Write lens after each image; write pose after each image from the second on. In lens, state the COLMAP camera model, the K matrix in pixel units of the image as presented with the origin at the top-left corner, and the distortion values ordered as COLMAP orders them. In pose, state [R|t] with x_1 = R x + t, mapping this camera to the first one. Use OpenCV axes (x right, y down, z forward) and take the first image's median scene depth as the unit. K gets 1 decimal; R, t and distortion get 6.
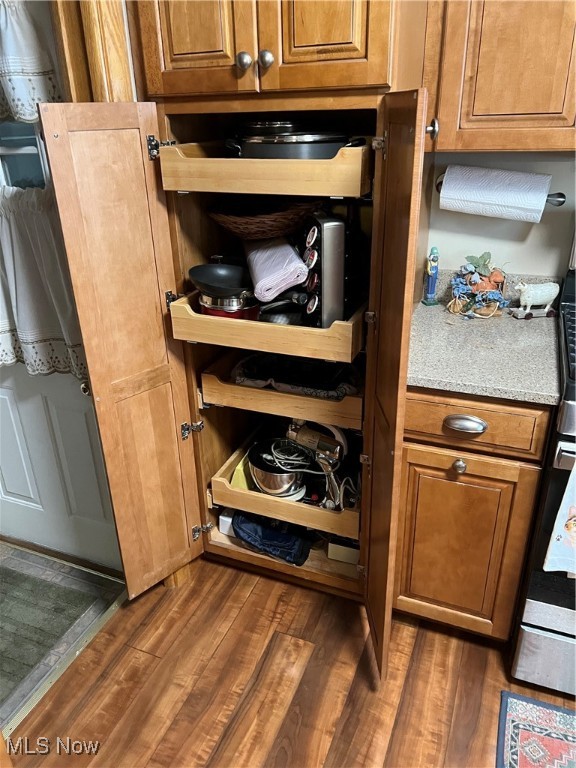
lens RADIAL K [[581.3, 0, 284.0], [0, 581.3, 382.3], [0, 0, 1]] dist [0.045452, -0.052952]
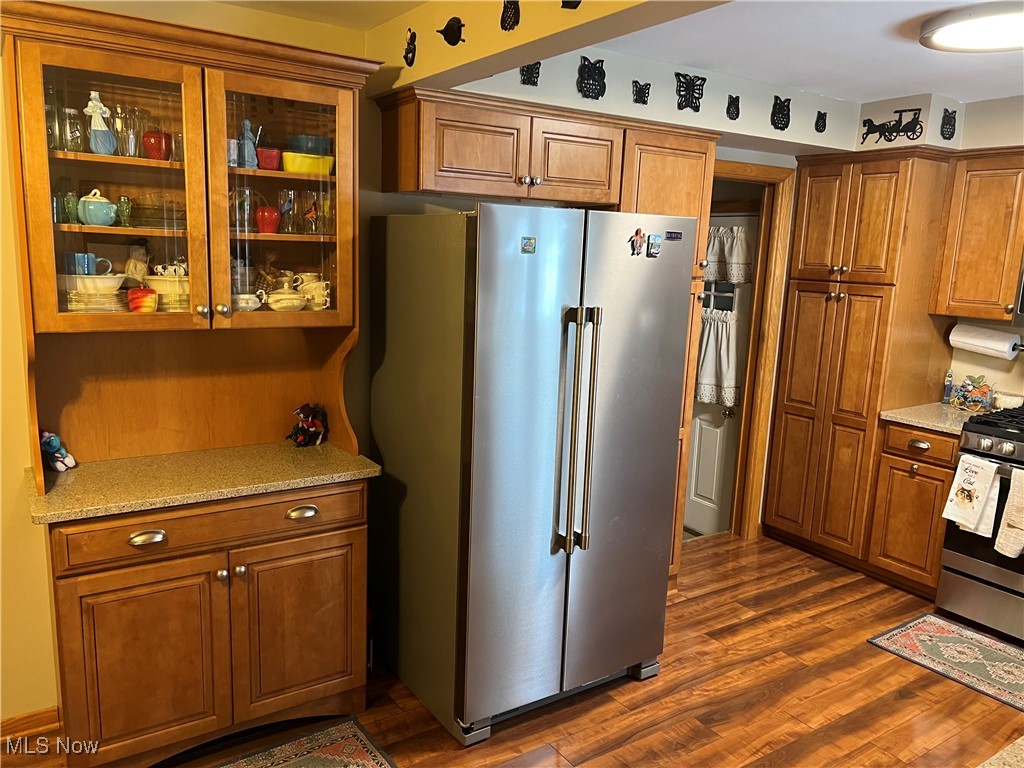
lens RADIAL K [[775.0, 0, 508.9], [0, 775.0, 392.5], [0, 0, 1]] dist [0.045452, -0.052952]
pose [[0.828167, 0.160031, -0.537150, 0.506240], [-0.288761, 0.943216, -0.164198, 0.674850], [0.480371, 0.291092, 0.827351, -1.720950]]
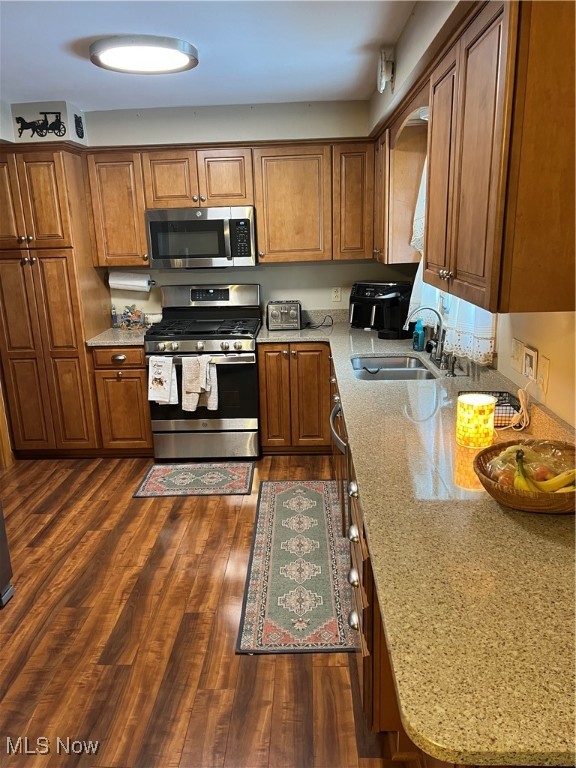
lens RADIAL K [[581.3, 0, 284.9], [0, 581.3, 385.7], [0, 0, 1]] dist [0.045452, -0.052952]
pose [[0.936146, -0.090234, 0.339836, 0.085620], [0.150149, 0.976545, -0.154321, 0.697860], [-0.317940, 0.195493, 0.927737, -1.690829]]
